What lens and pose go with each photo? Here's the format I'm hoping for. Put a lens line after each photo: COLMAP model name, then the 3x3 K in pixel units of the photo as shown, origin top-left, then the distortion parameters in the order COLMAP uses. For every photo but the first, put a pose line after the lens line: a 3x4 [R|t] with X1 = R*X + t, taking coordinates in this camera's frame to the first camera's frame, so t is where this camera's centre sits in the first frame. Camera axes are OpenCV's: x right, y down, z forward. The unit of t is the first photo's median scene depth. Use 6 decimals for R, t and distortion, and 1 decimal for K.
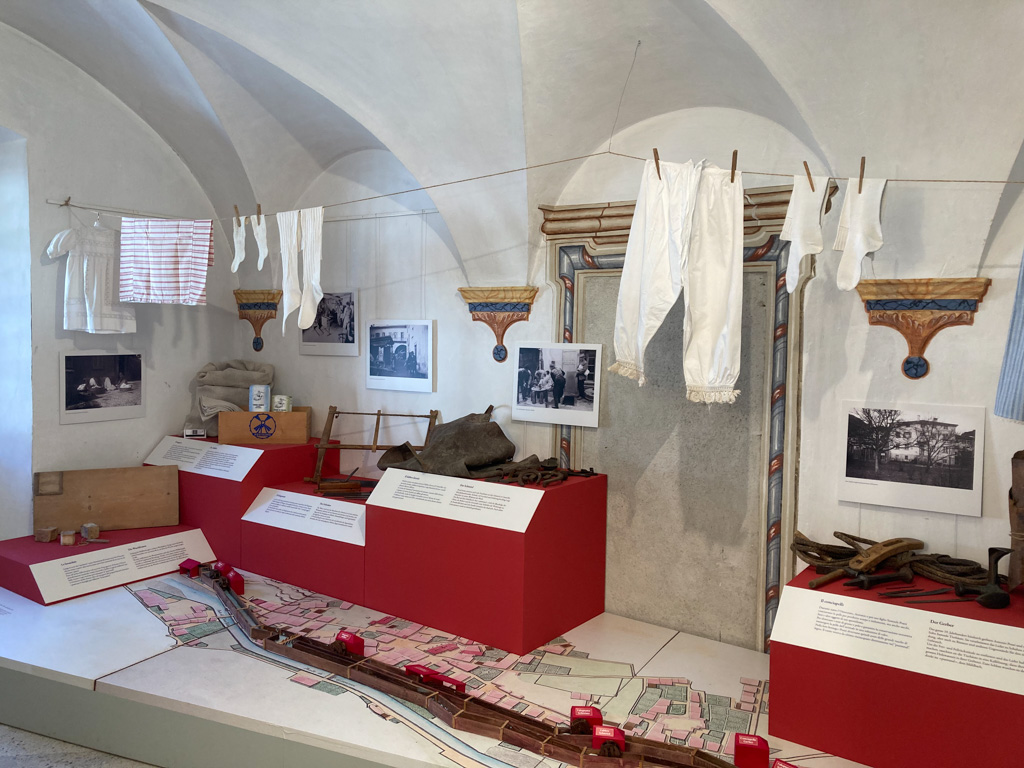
lens RADIAL K [[831.6, 0, 499.2], [0, 831.6, 376.1], [0, 0, 1]] dist [0.009816, 0.002230]
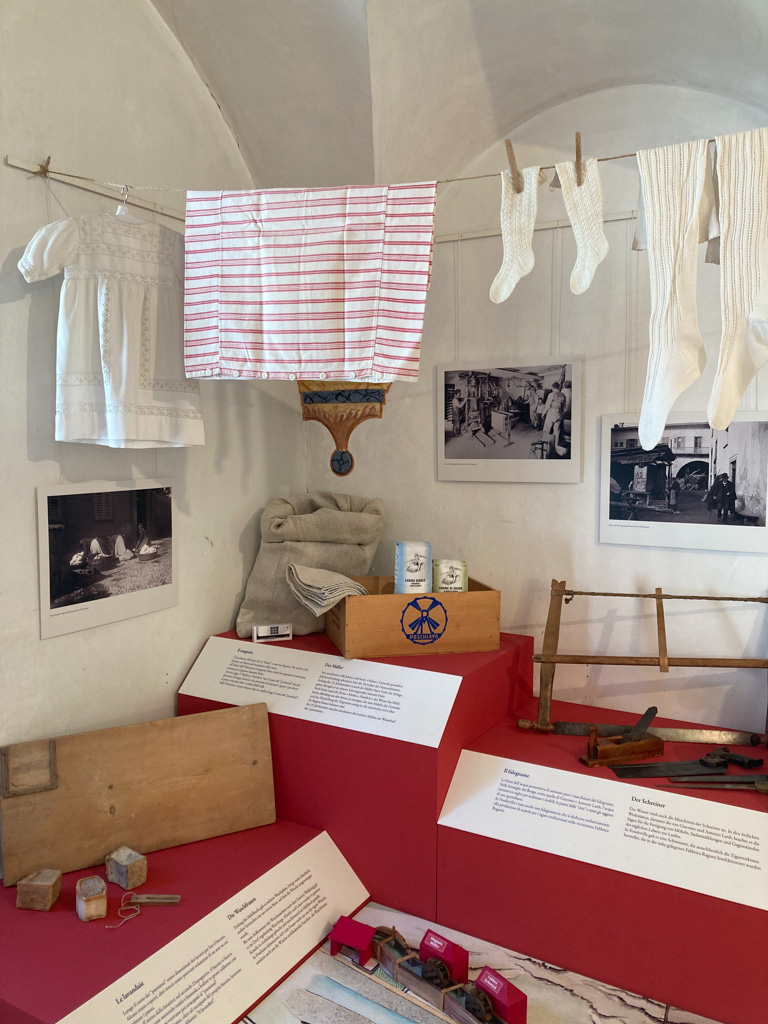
lens RADIAL K [[831.6, 0, 384.0], [0, 831.6, 512.0], [0, 0, 1]] dist [0.009816, 0.002230]
pose [[0.995962, -0.021284, 0.087214, -0.394382], [0.018140, 0.999162, 0.036682, -0.031269], [-0.087921, -0.034952, 0.995514, 0.540788]]
